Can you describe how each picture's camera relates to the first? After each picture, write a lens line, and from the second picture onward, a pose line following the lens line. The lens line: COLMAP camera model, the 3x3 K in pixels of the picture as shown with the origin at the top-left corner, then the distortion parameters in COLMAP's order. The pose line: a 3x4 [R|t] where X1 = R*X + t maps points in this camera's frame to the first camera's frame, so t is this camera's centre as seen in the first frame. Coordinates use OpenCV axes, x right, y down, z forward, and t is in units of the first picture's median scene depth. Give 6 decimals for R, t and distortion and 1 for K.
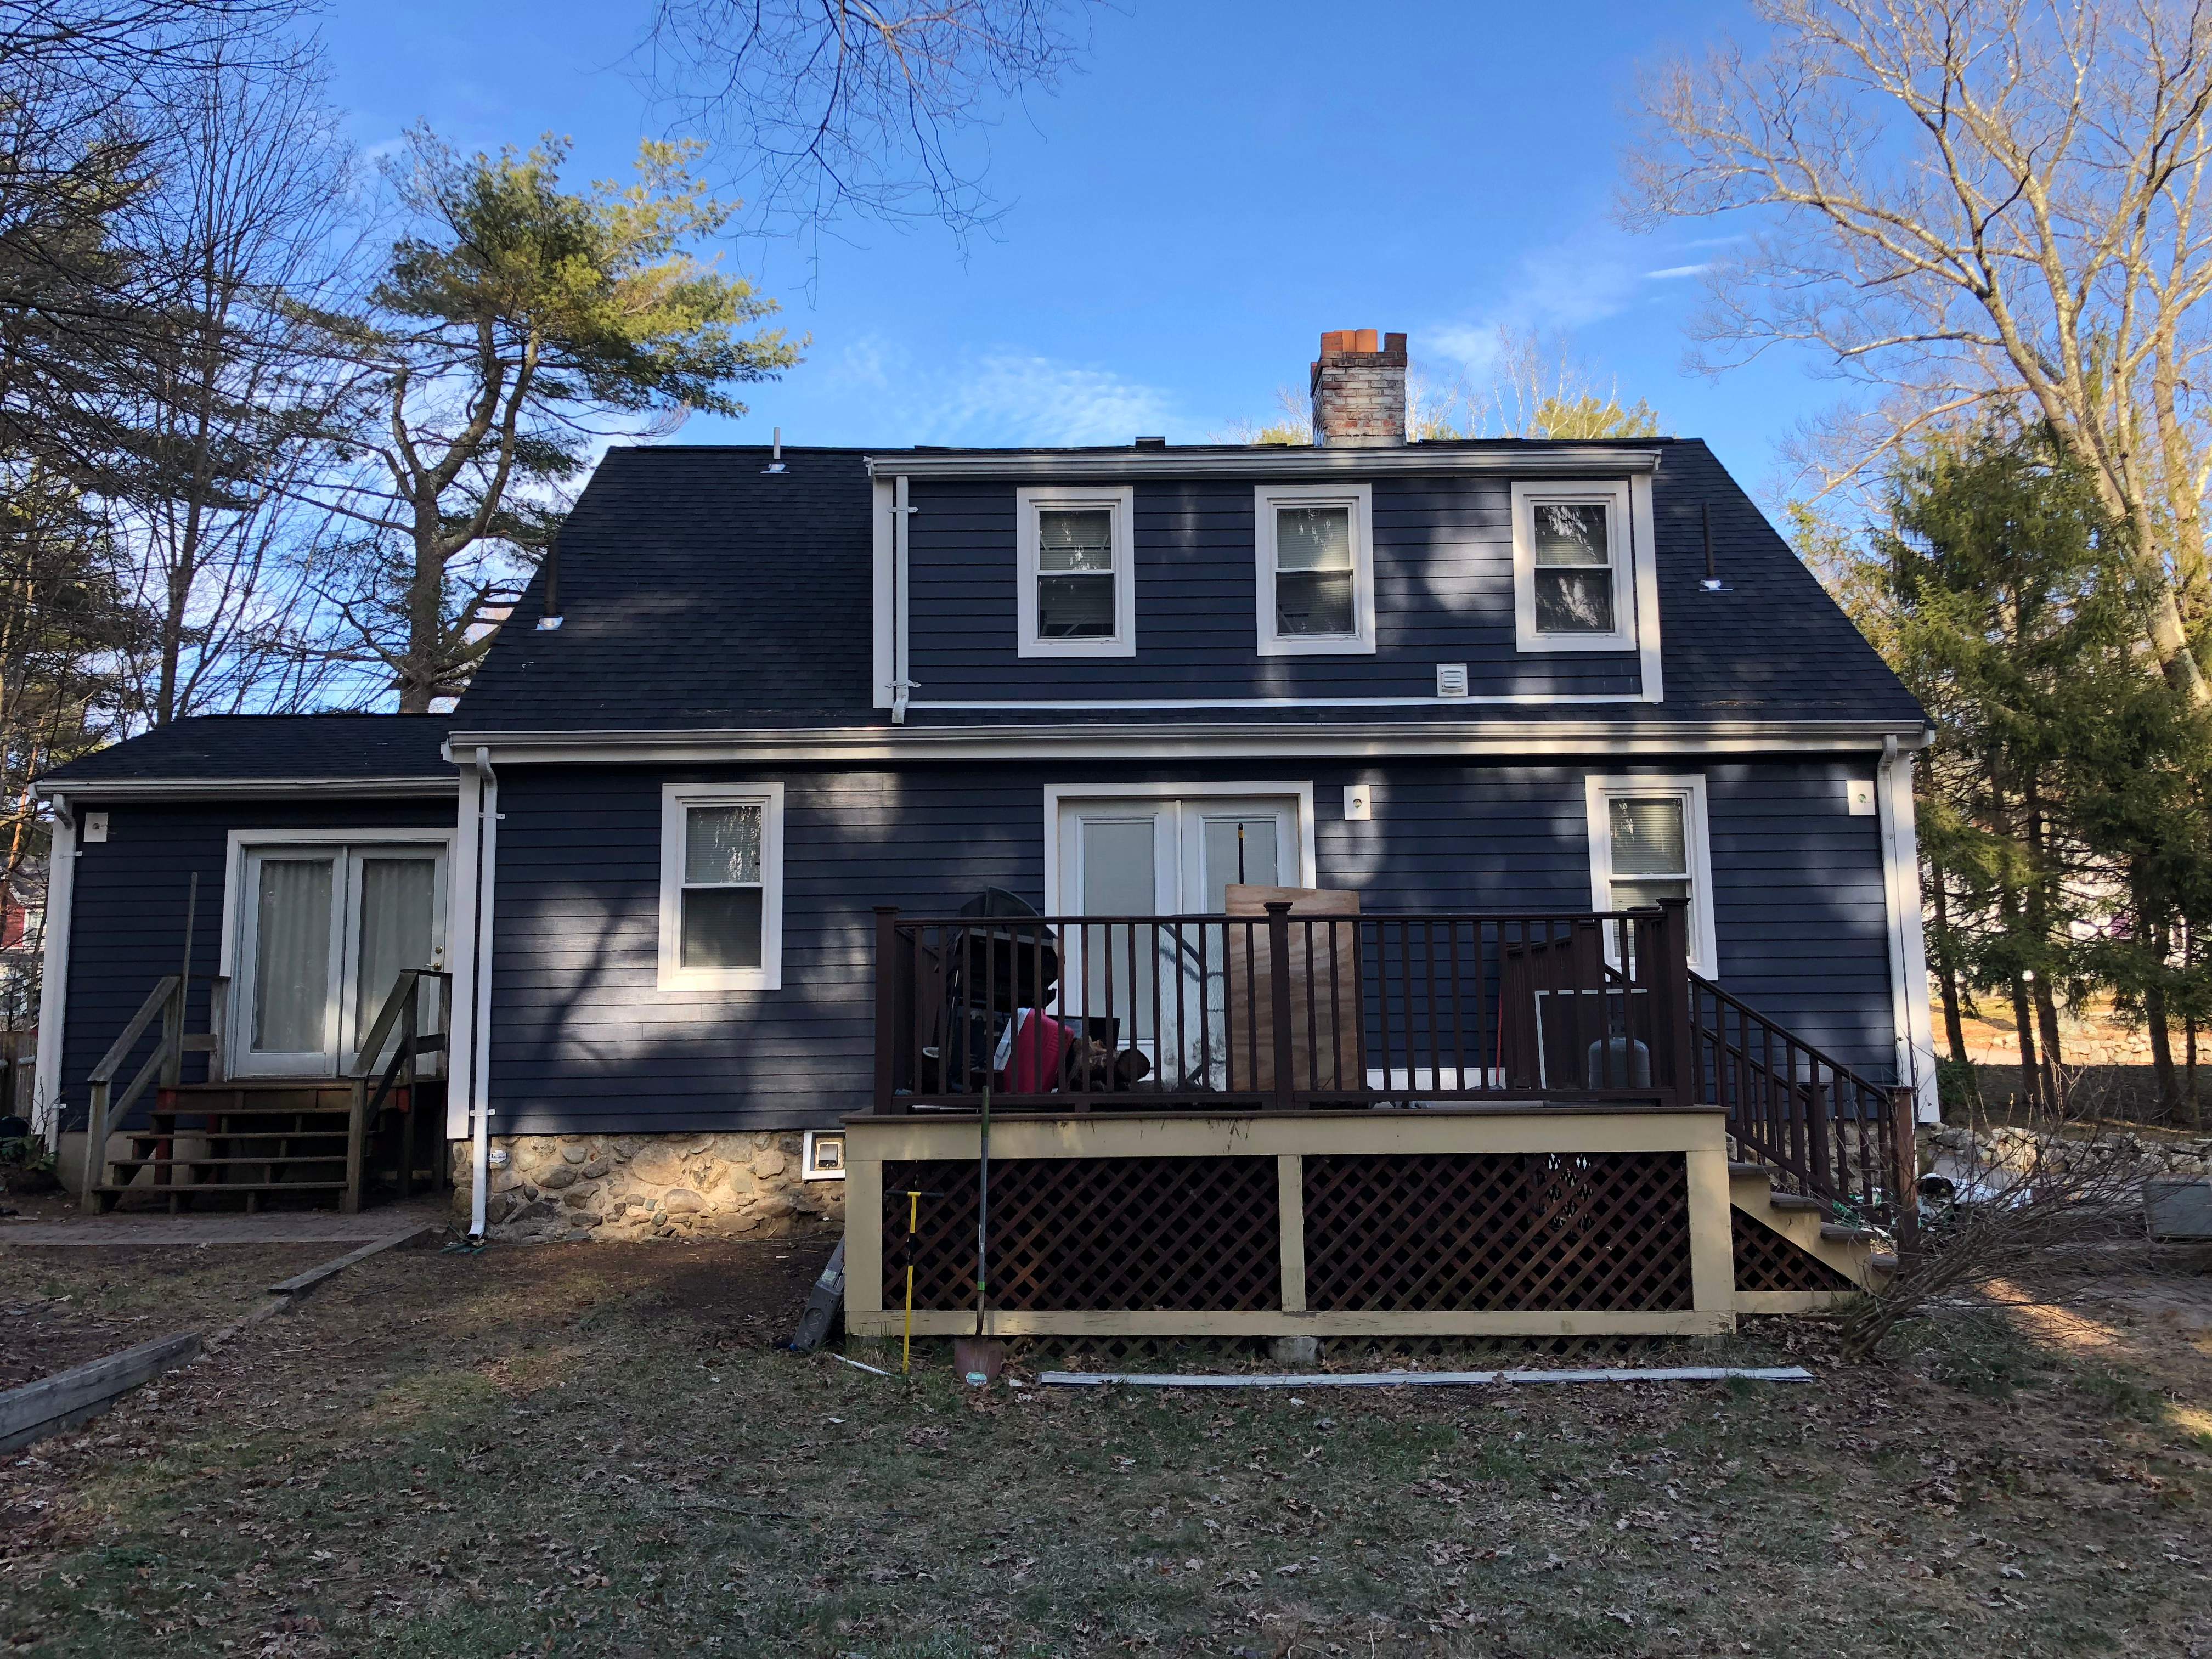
lens RADIAL K [[1811.7, 0, 1092.6], [0, 1811.7, 821.0], [0, 0, 1]] dist [0.029989, -0.039872]
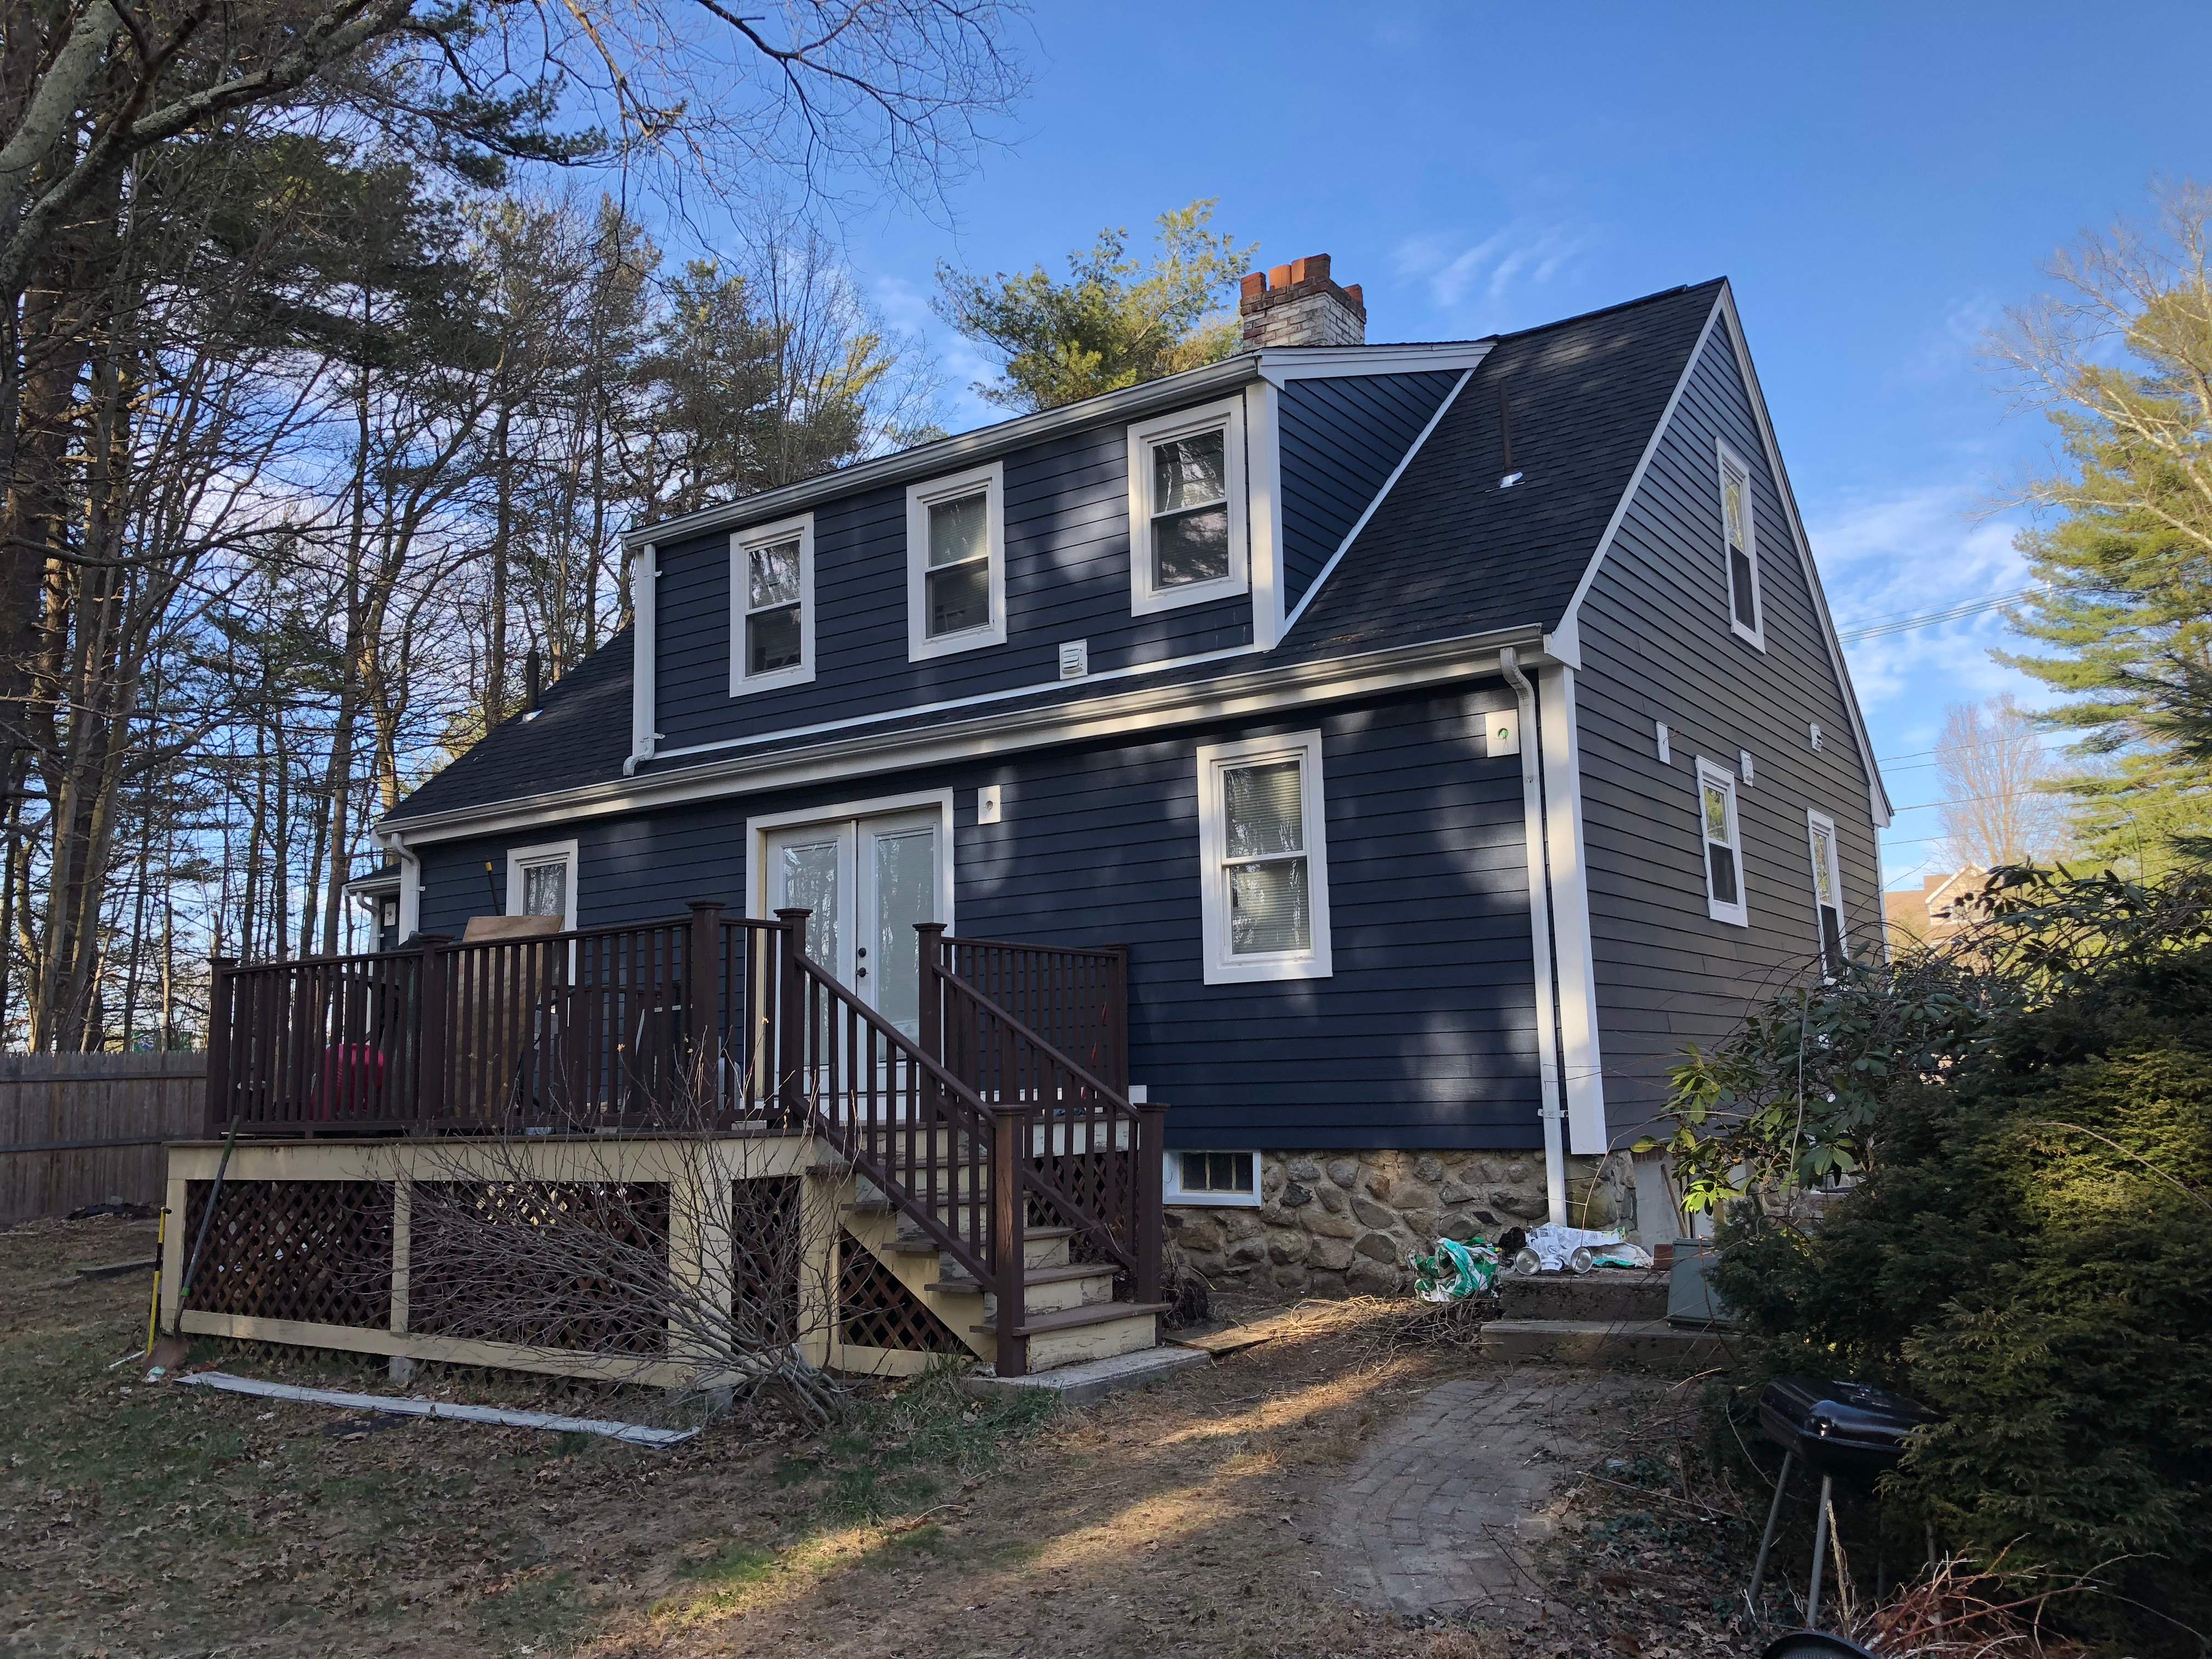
lens RADIAL K [[1811.7, 0, 1104.8], [0, 1811.7, 827.5], [0, 0, 1]] dist [0.029989, -0.039872]
pose [[0.818249, -0.093235, -0.567252, 0.716371], [0.089502, 0.995389, -0.034500, 0.038592], [0.567853, -0.022541, 0.822821, 0.264003]]
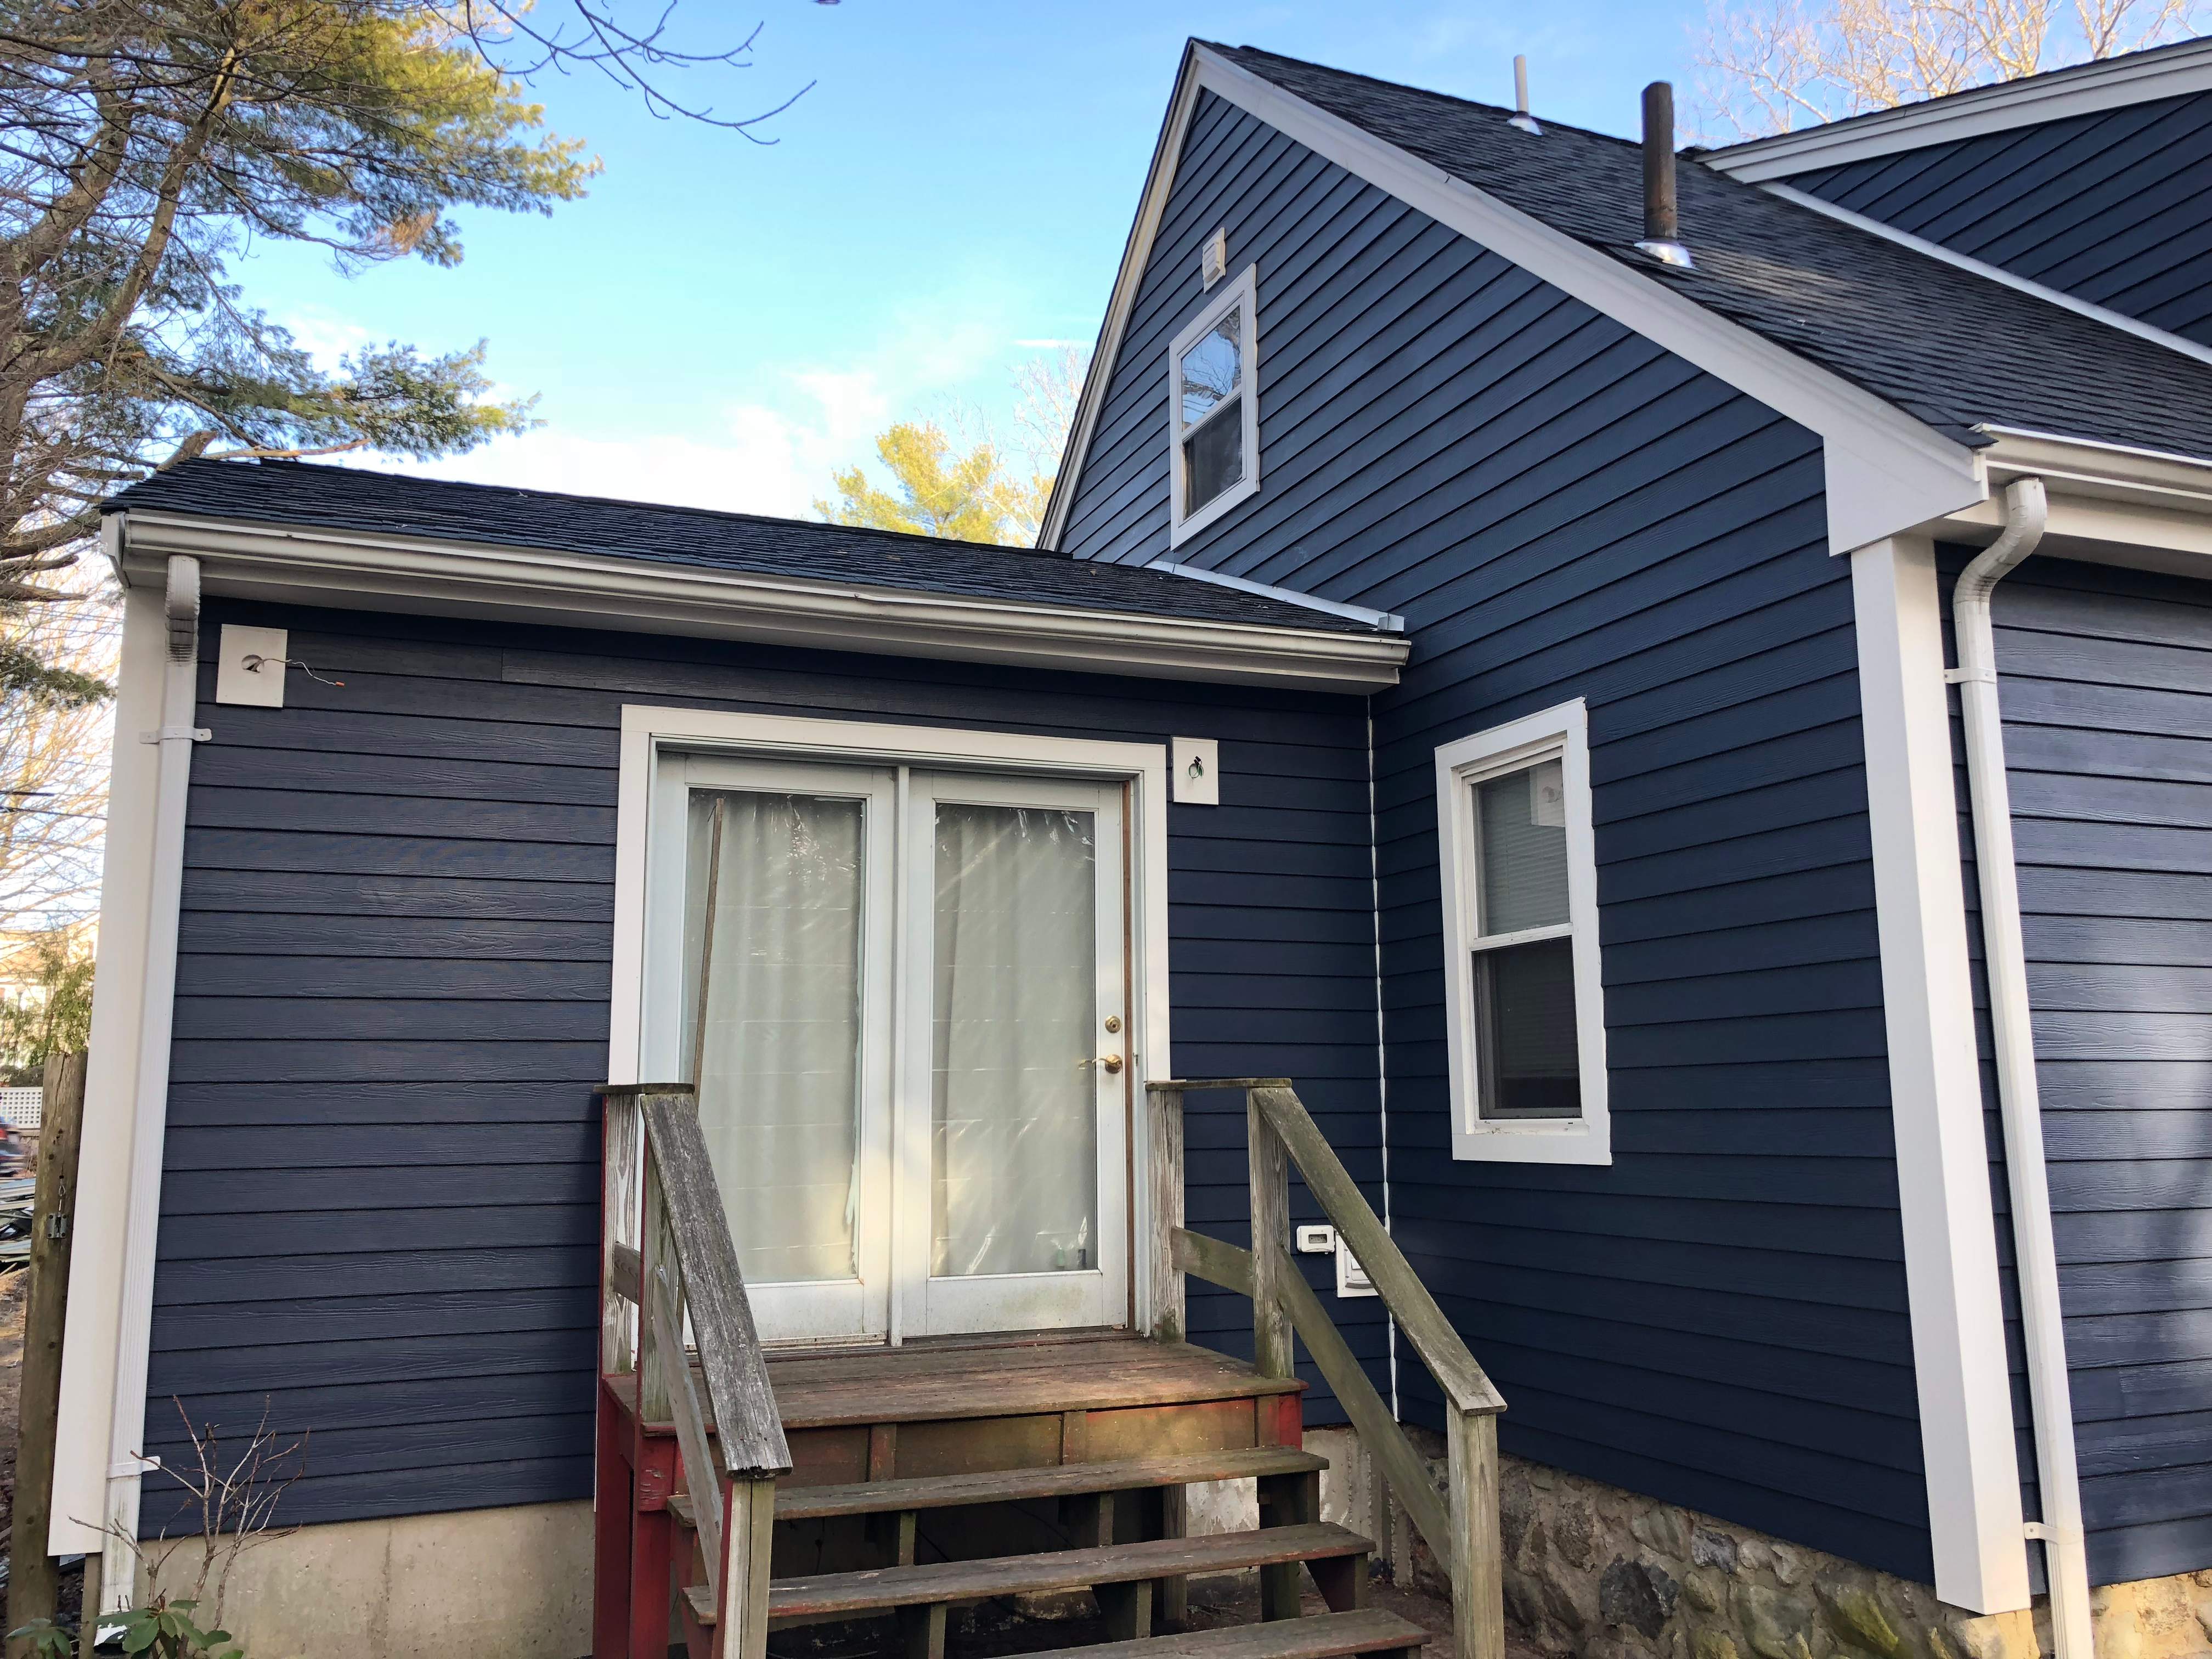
lens RADIAL K [[1811.7, 0, 1107.5], [0, 1811.7, 834.9], [0, 0, 1]] dist [0.029989, -0.039872]
pose [[0.933607, 0.058277, 0.353527, -0.580266], [-0.050803, 0.998246, -0.030393, 0.044728], [-0.354678, 0.010415, 0.934930, 0.678036]]
